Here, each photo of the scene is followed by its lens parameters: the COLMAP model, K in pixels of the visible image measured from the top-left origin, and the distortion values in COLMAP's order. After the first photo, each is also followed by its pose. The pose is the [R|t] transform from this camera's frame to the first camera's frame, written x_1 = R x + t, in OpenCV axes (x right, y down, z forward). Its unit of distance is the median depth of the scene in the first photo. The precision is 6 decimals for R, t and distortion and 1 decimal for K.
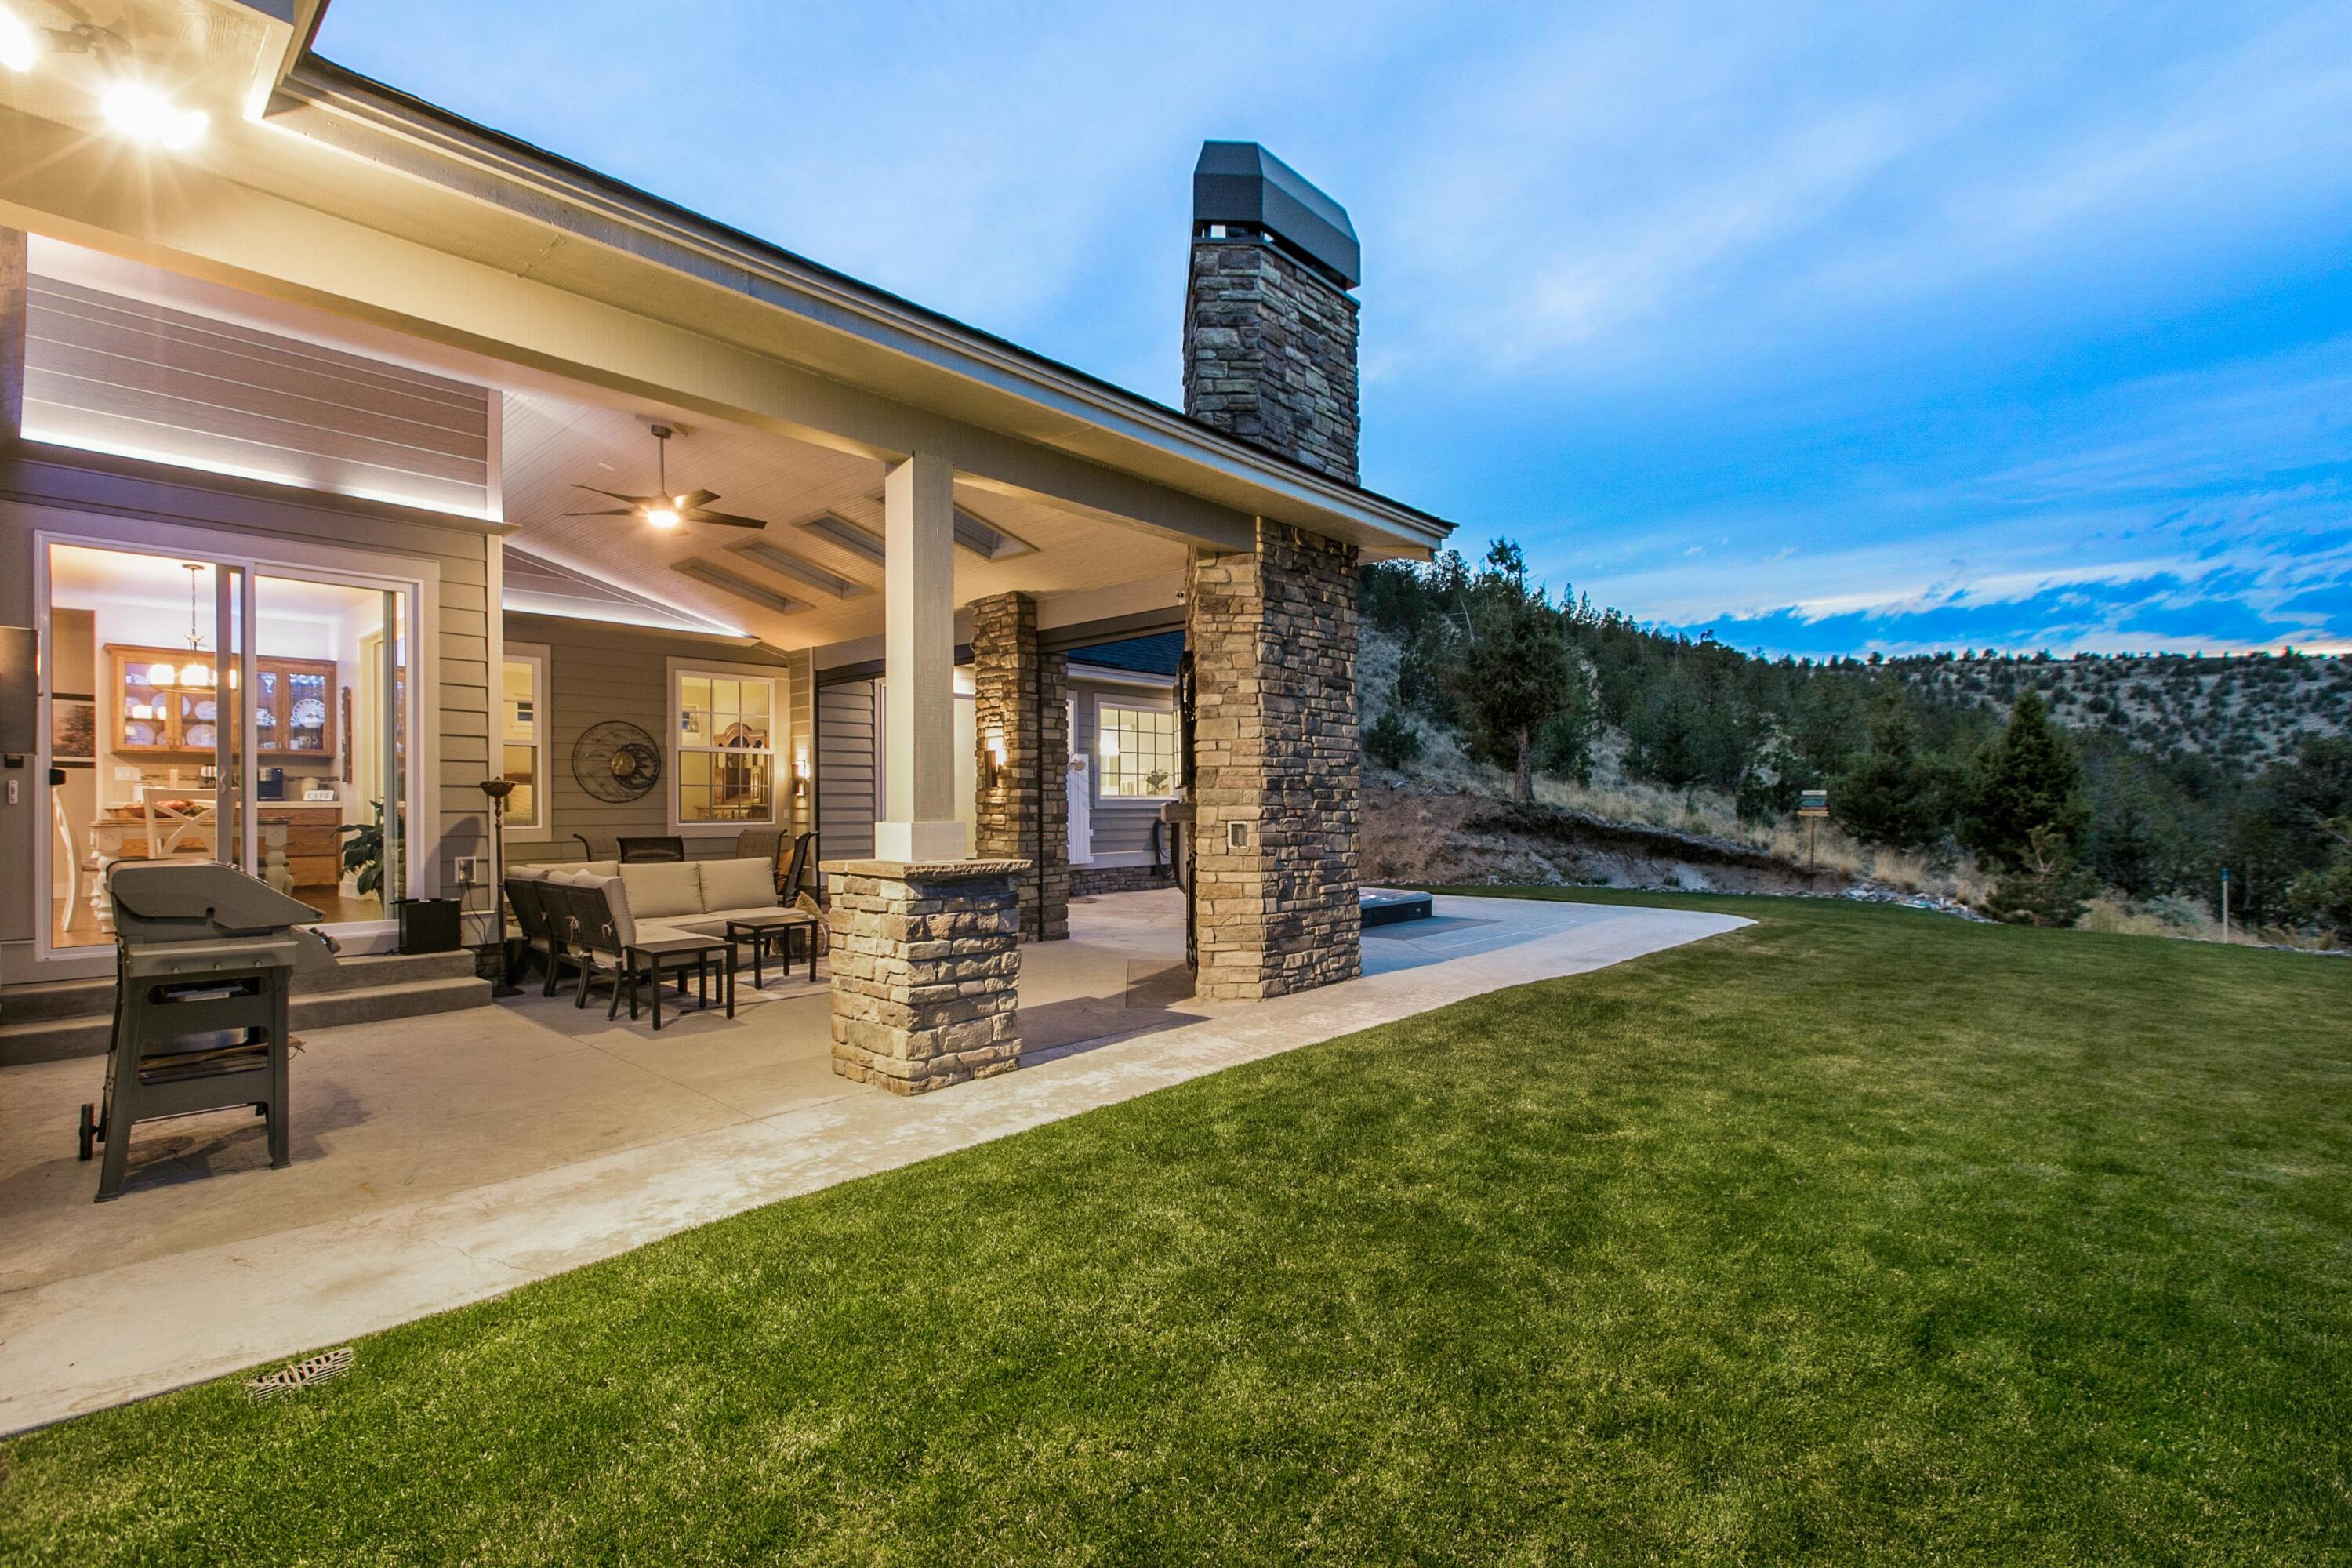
lens RADIAL K [[1061.1, 0, 1167.7], [0, 1061.1, 778.8], [0, 0, 1]] dist [0.002165, -0.000202]
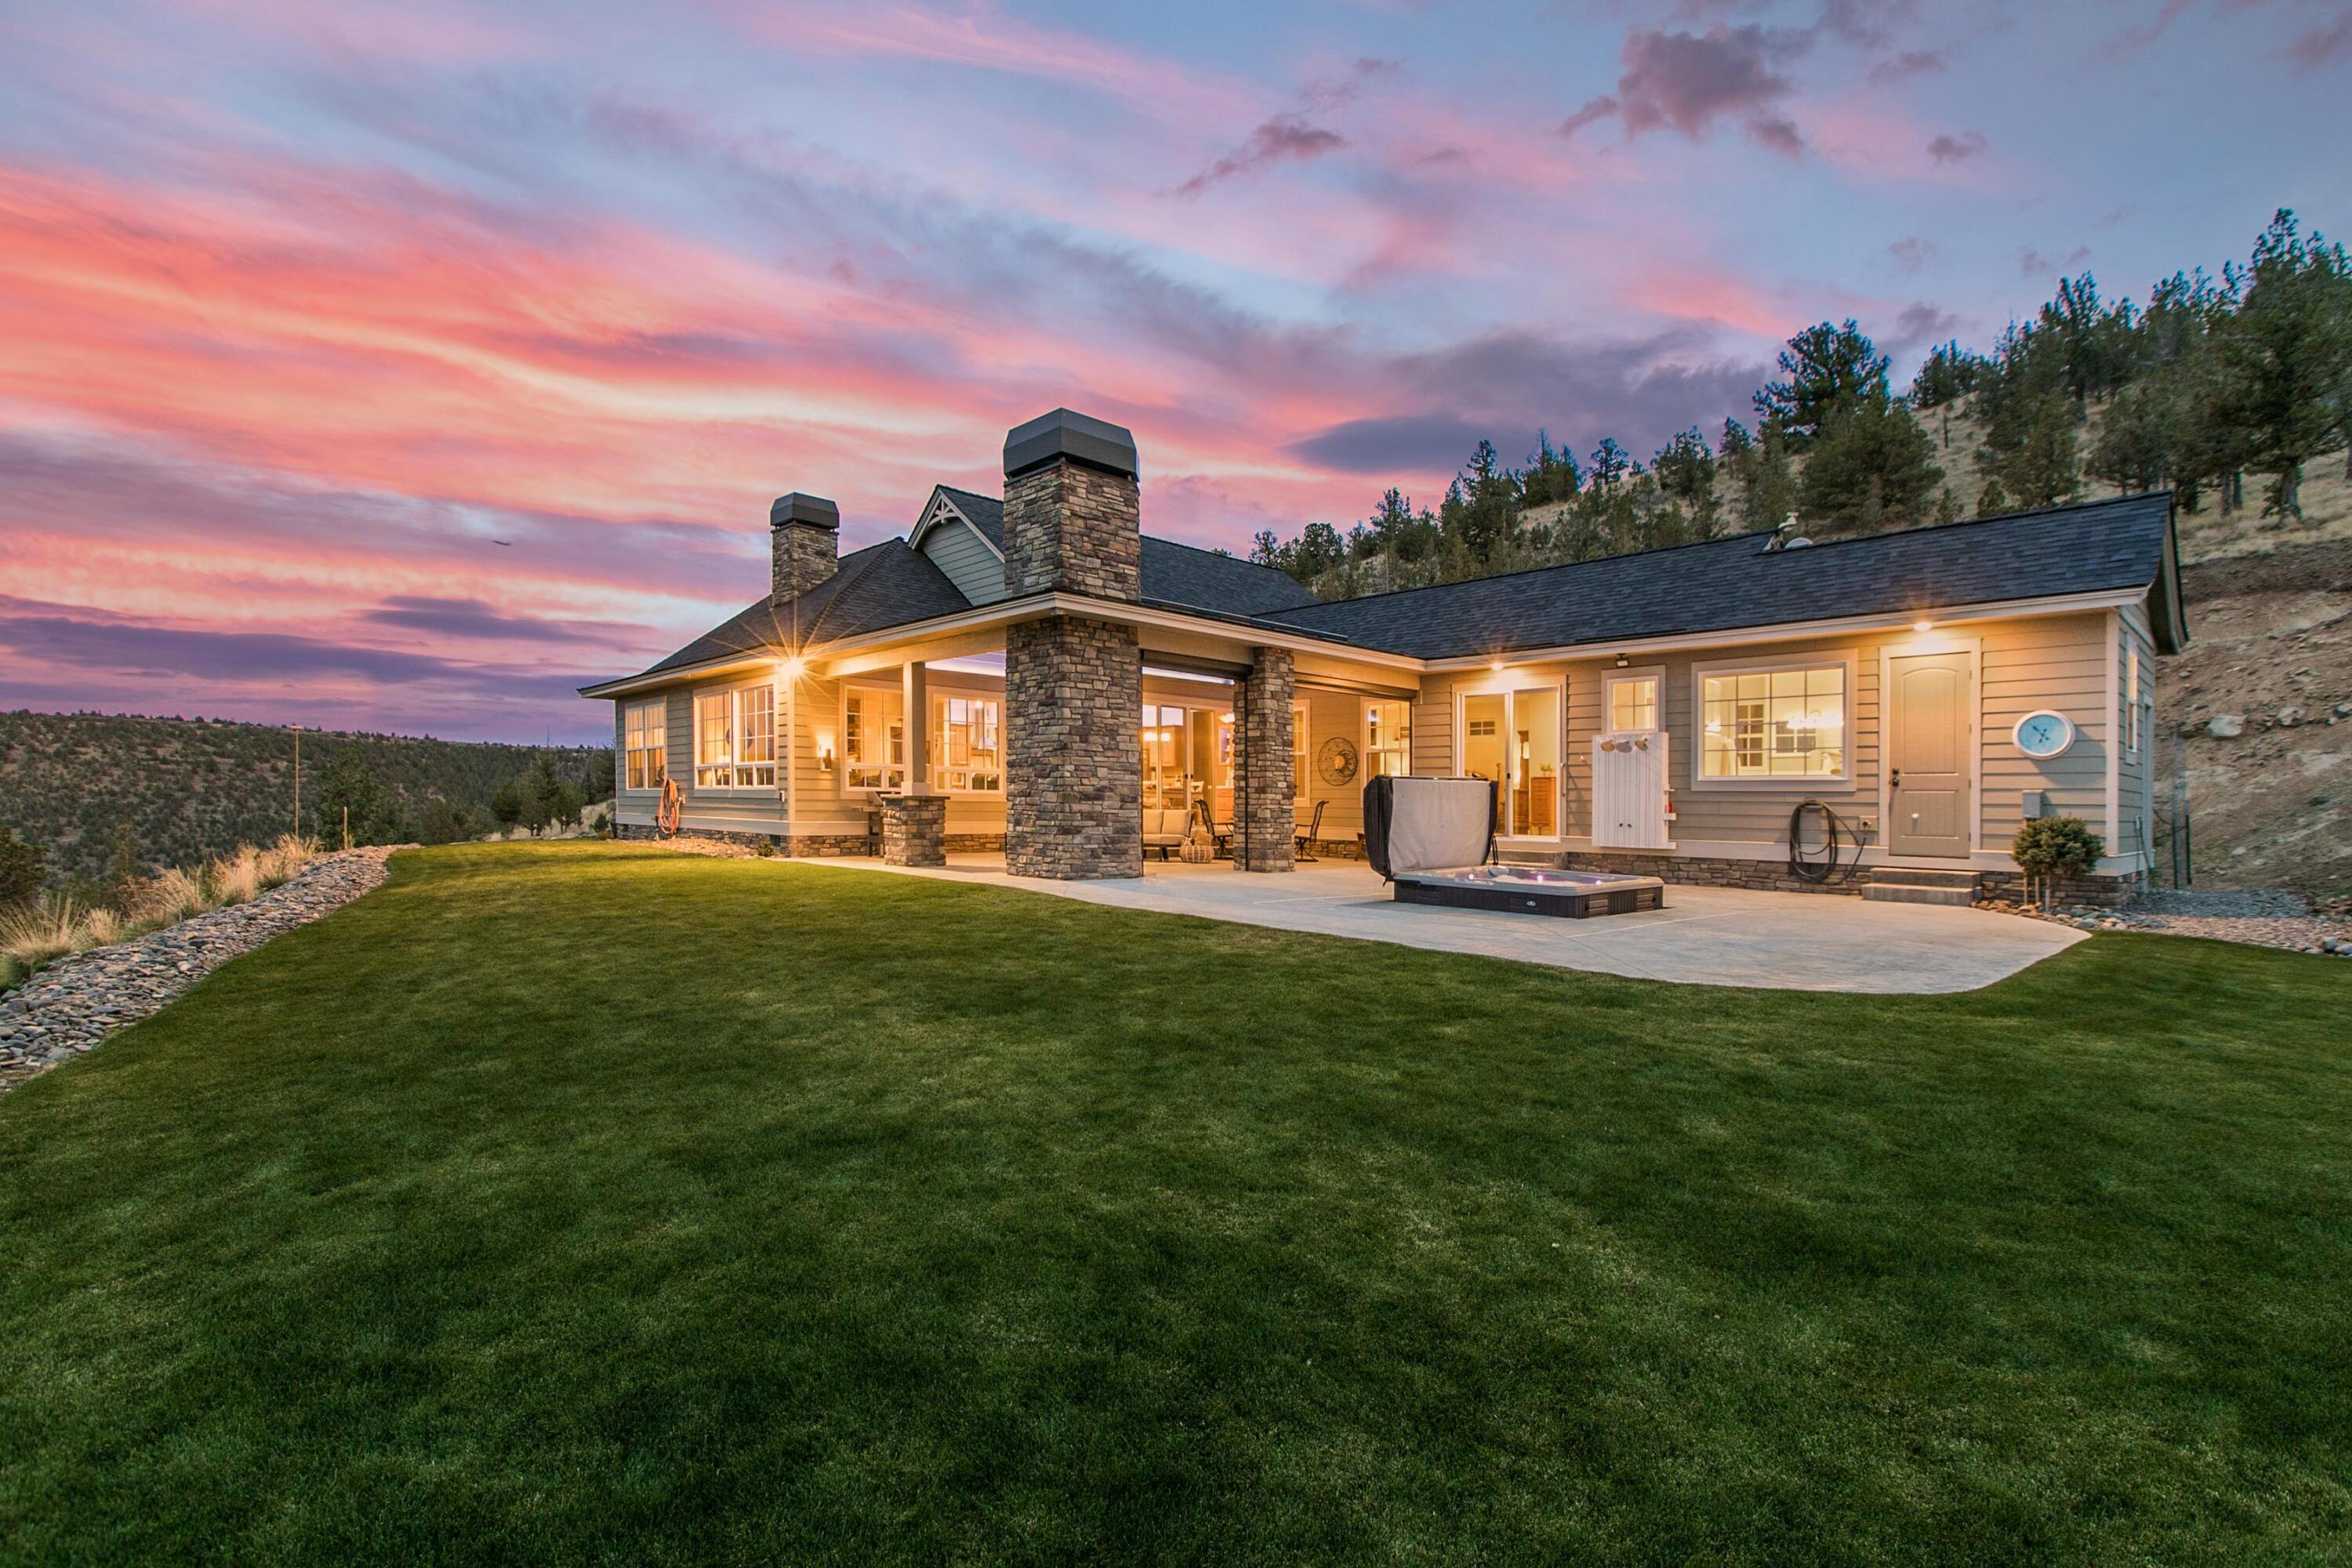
lens RADIAL K [[1061.1, 0, 1167.7], [0, 1061.1, 802.9], [0, 0, 1]] dist [0.002165, -0.000202]
pose [[-0.069959, 0.002093, -0.997548, 1.538894], [0.009646, 0.999952, 0.001422, 0.058460], [0.997503, -0.009523, -0.069976, 1.097831]]
